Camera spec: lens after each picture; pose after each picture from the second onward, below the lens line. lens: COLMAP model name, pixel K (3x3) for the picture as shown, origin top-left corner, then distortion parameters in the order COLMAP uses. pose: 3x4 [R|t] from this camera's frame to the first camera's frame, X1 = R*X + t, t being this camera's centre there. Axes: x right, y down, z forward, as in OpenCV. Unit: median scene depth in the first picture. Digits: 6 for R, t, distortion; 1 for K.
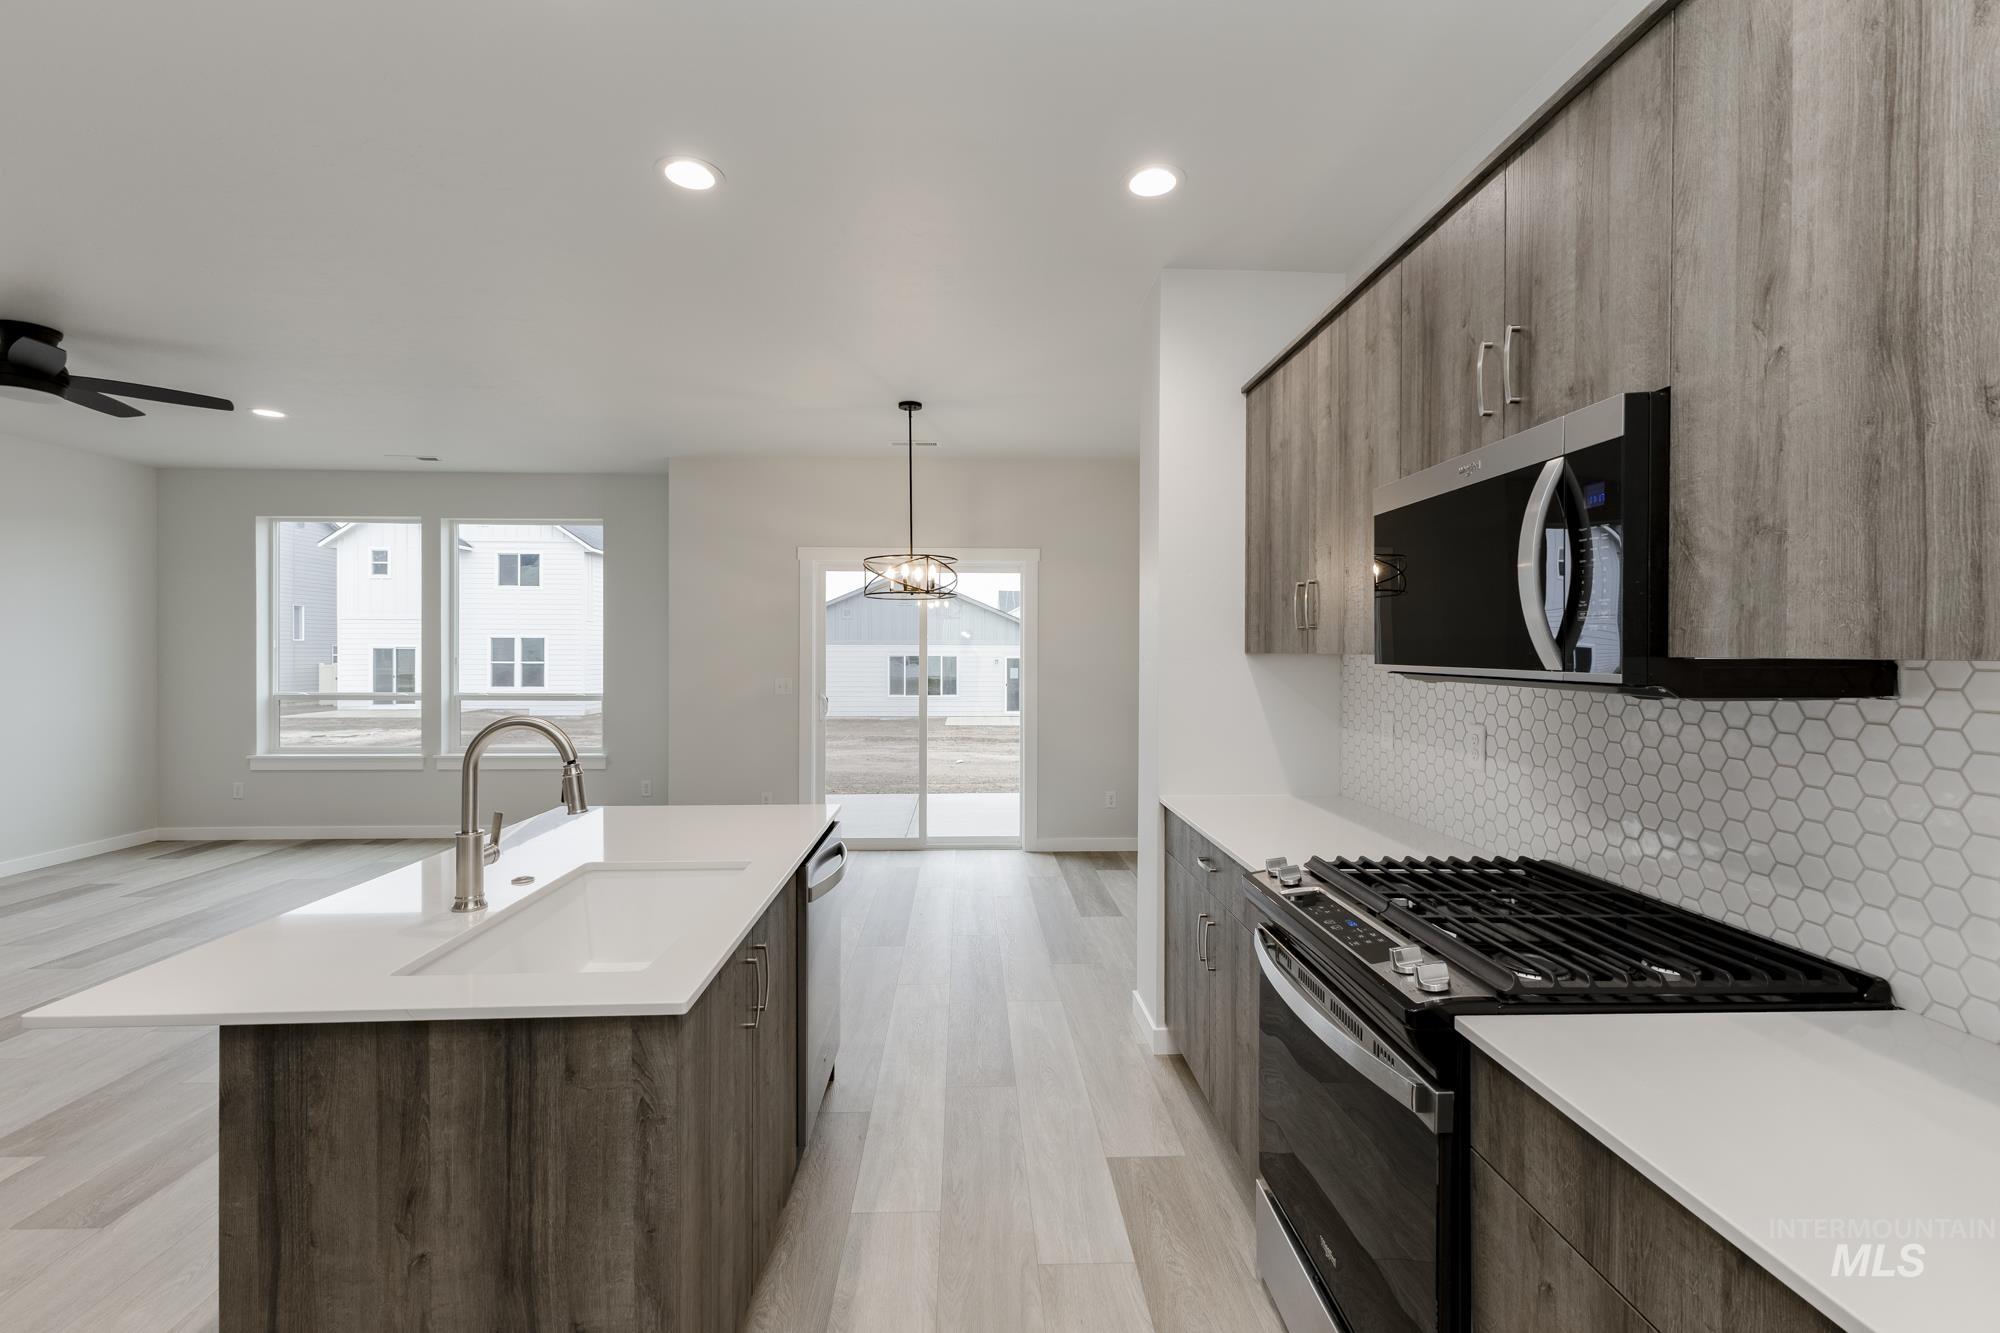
lens RADIAL K [[874.8, 0, 993.5], [0, 874.8, 657.8], [0, 0, 1]] dist [0.010160, -0.000854]
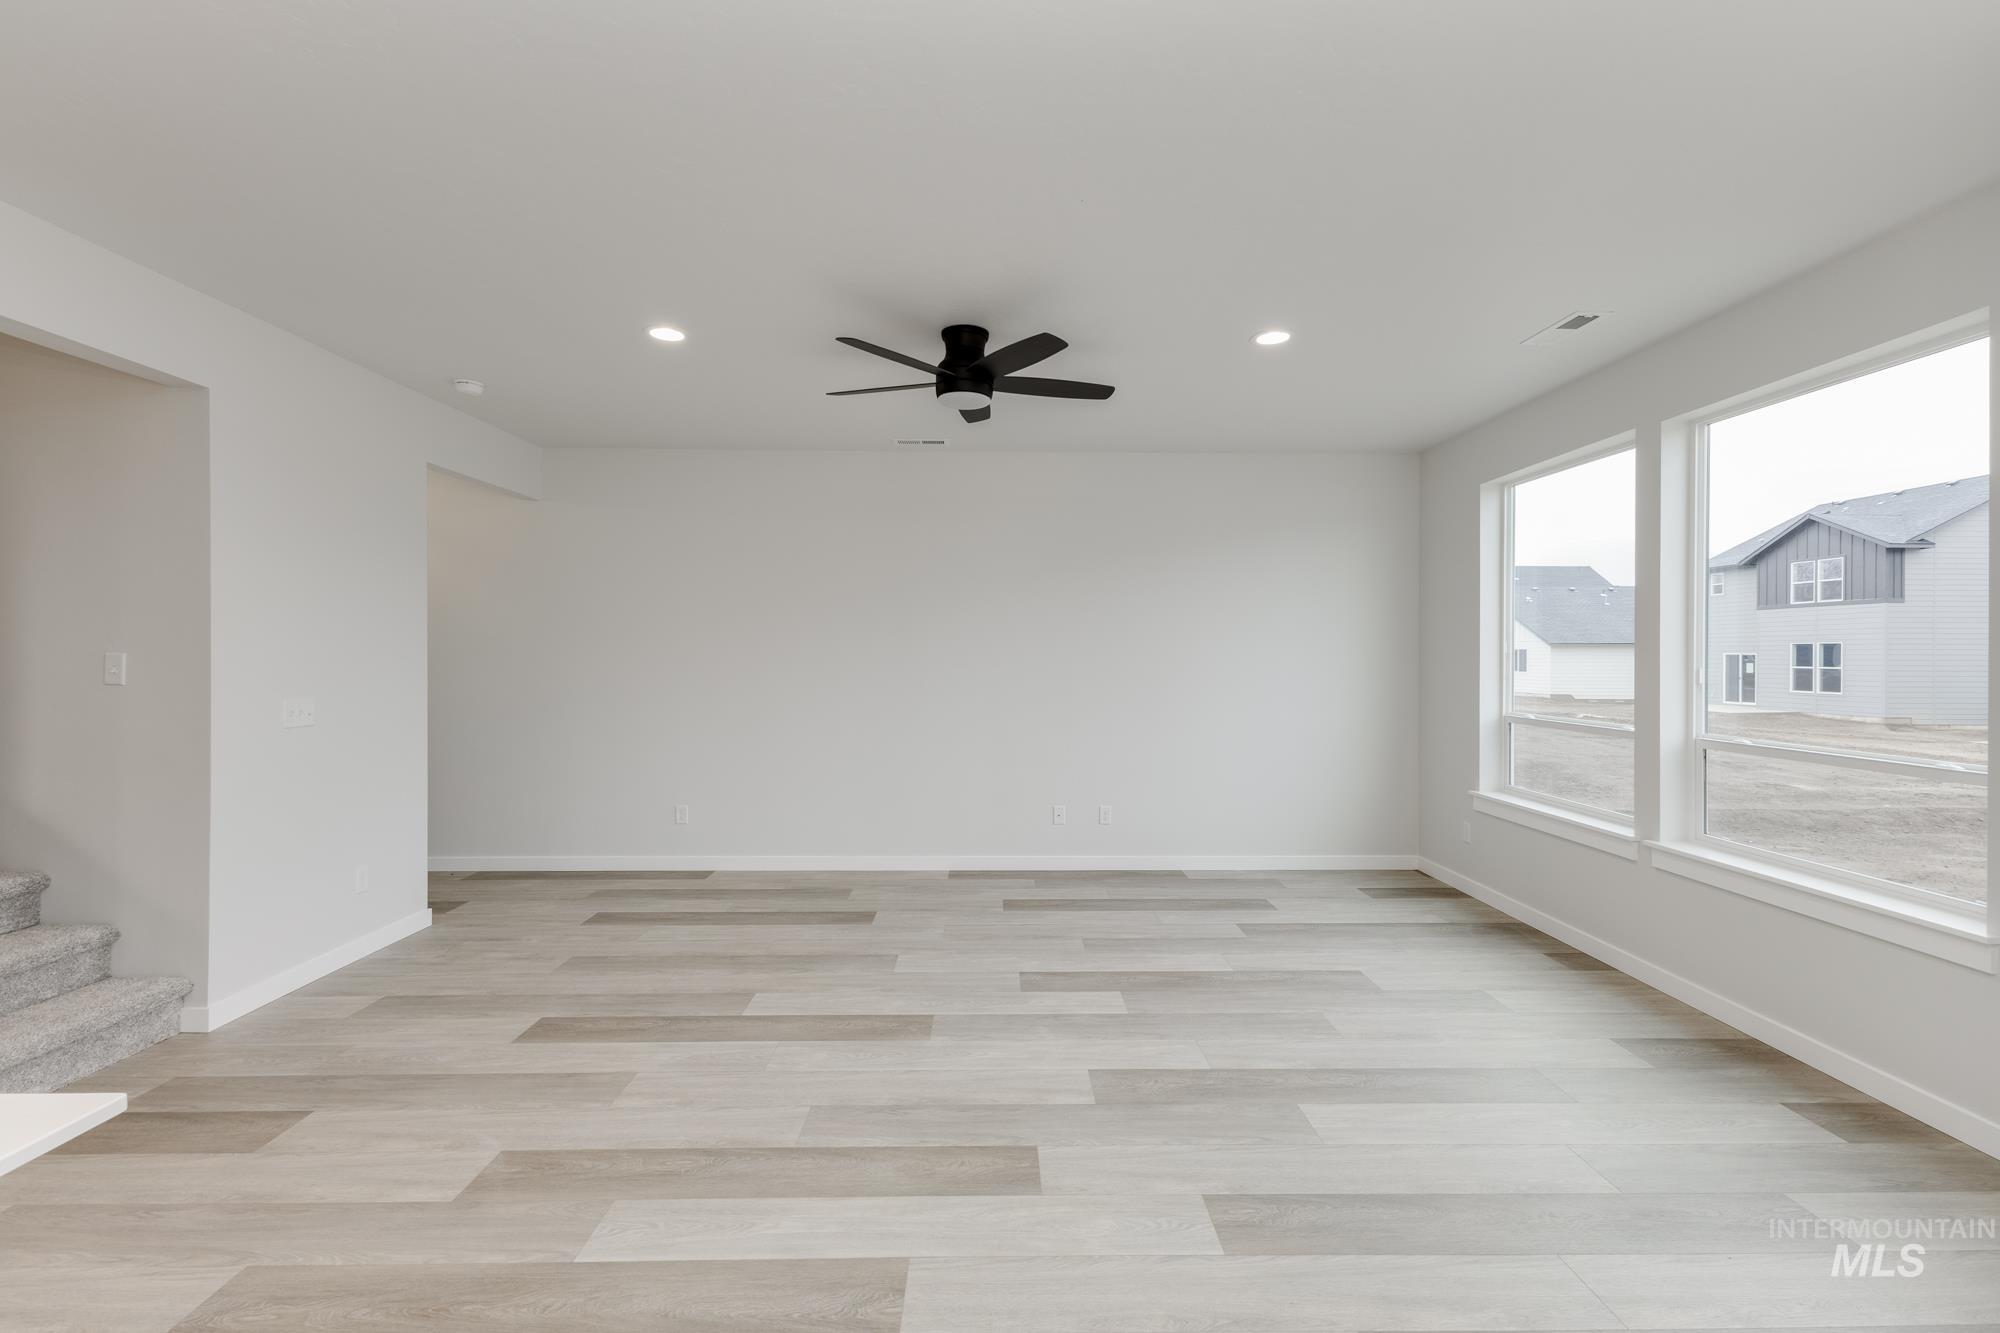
lens RADIAL K [[854.0, 0, 1001.0], [0, 854.0, 653.9], [0, 0, 1]] dist [0.016391, -0.007728]
pose [[-0.019855, -0.006359, -0.999783, -0.287541], [-0.008026, 0.999949, -0.006200, -0.016907], [0.999771, 0.007901, -0.019905, 2.545853]]
